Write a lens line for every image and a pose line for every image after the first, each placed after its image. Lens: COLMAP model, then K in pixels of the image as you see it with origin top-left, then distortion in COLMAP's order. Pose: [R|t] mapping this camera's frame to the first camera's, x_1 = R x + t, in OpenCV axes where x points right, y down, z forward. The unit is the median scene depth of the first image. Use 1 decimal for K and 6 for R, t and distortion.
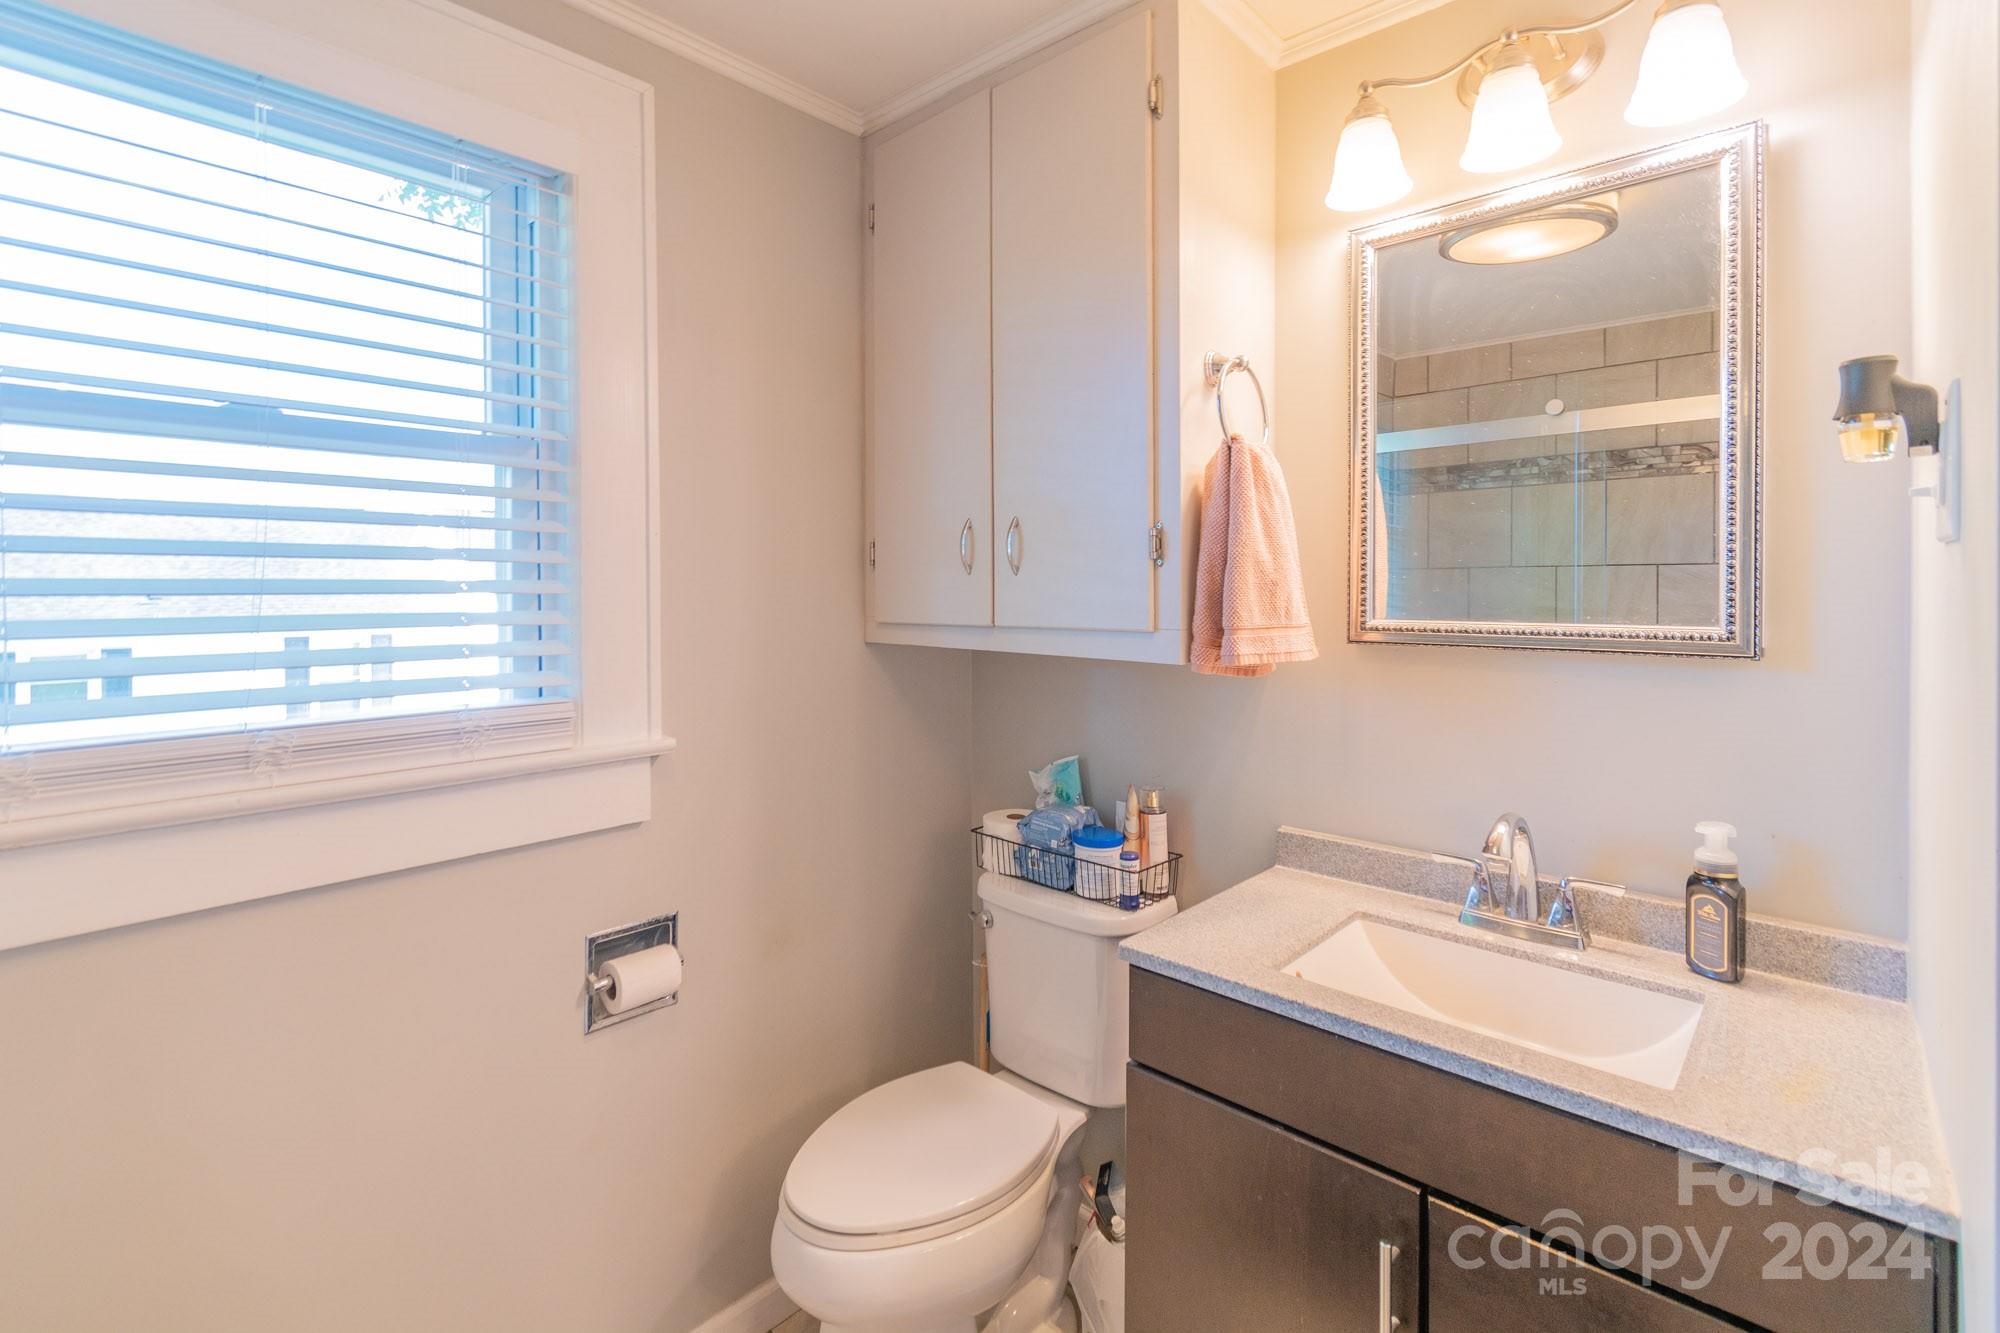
lens RADIAL K [[916.1, 0, 989.8], [0, 916.1, 616.9], [0, 0, 1]] dist [-0.000993, -0.000160]
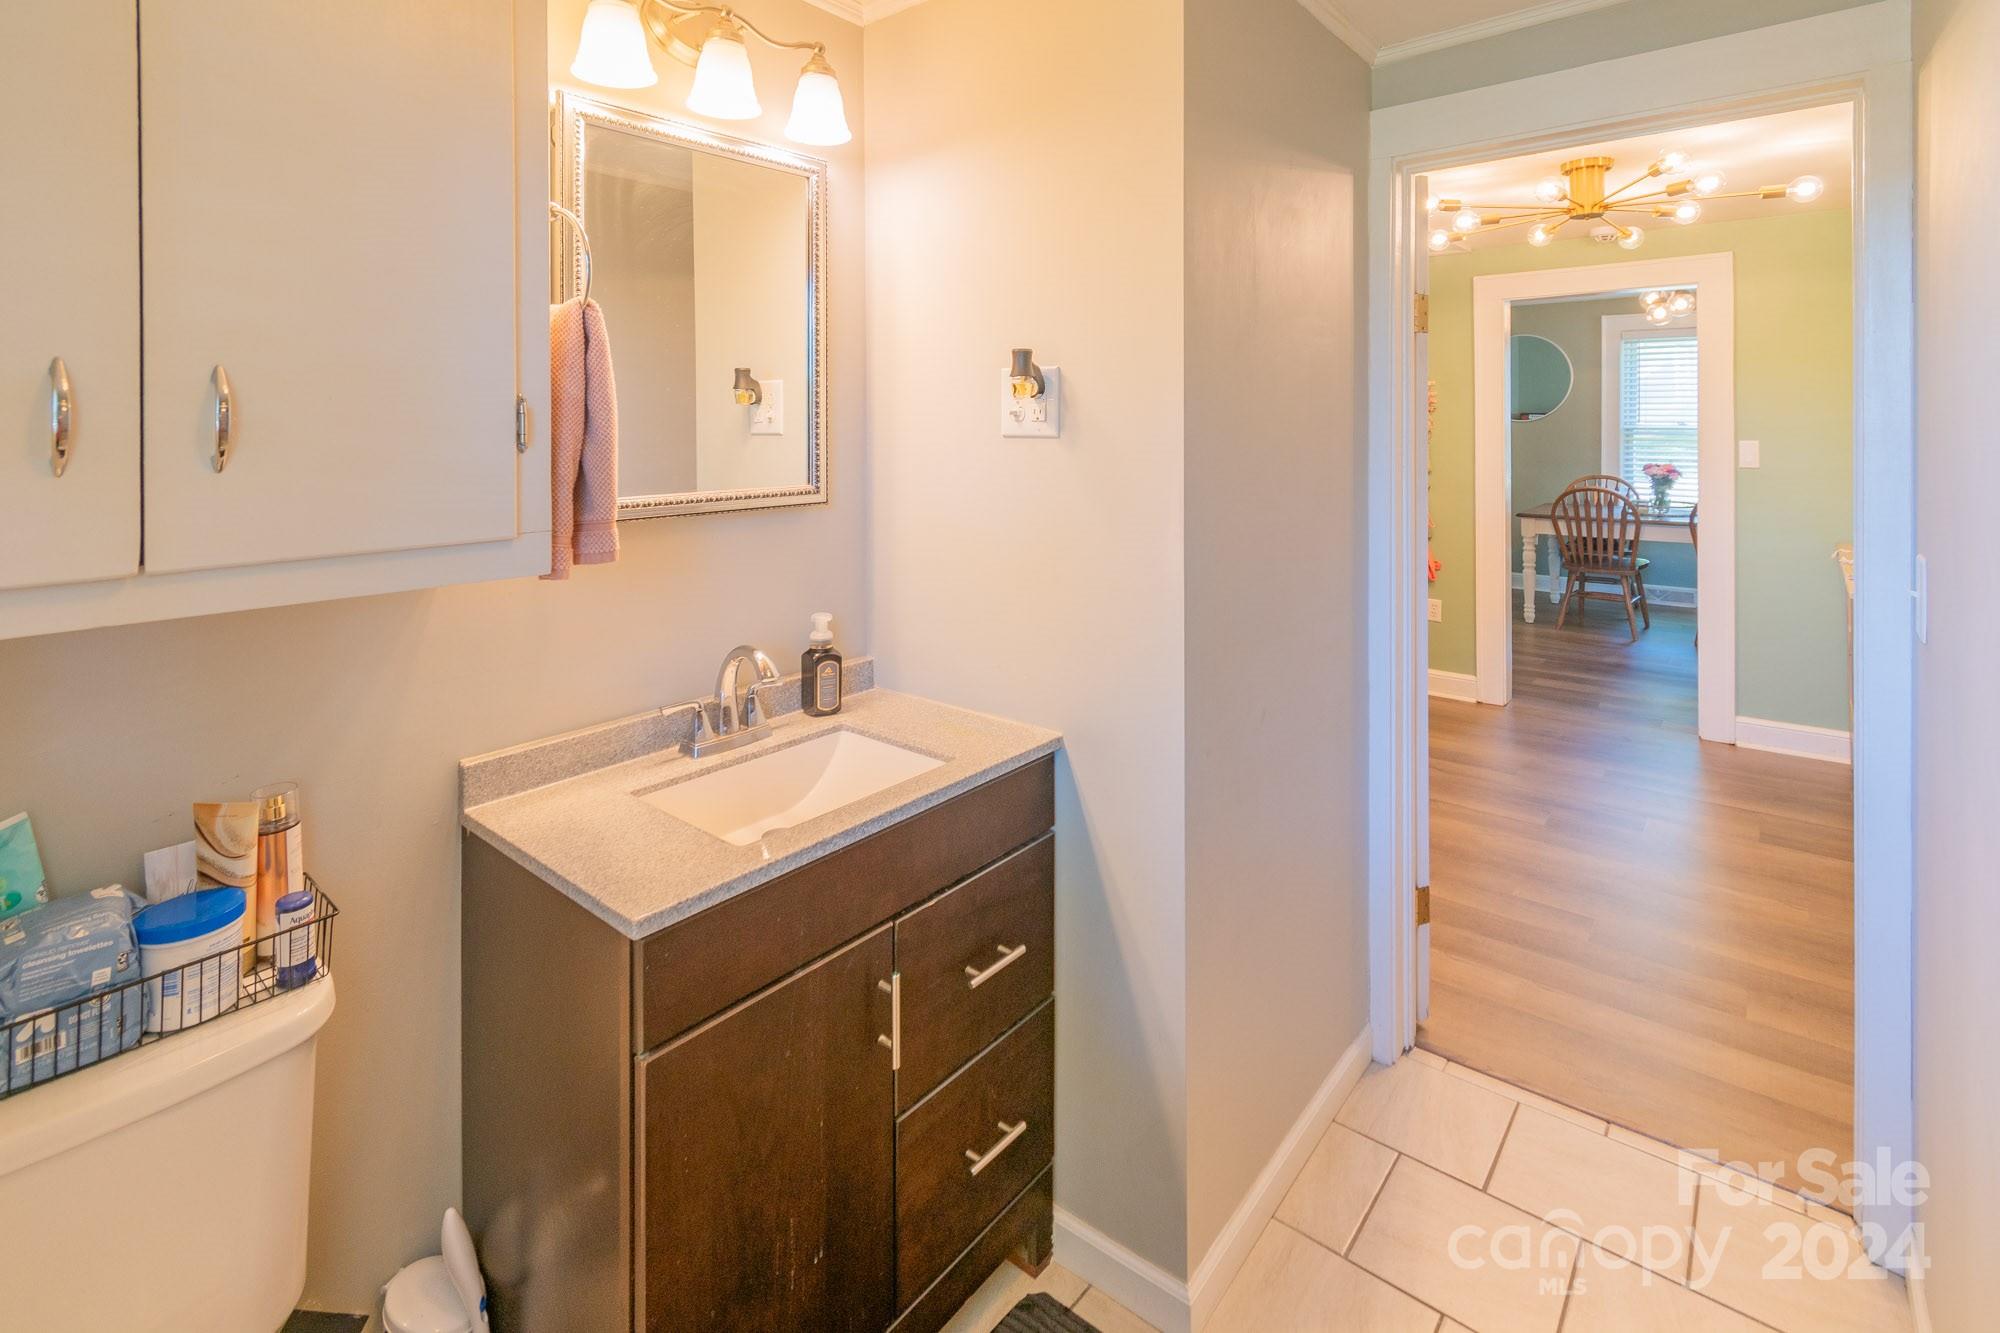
lens RADIAL K [[936.8, 0, 992.3], [0, 936.8, 426.5], [0, 0, 1]] dist [-0.001059, -0.000157]
pose [[-0.056254, 0.001770, 0.998415, -0.640878], [0.041608, 0.999134, 0.000573, -0.061376], [-0.997549, 0.041574, -0.056279, 0.650192]]
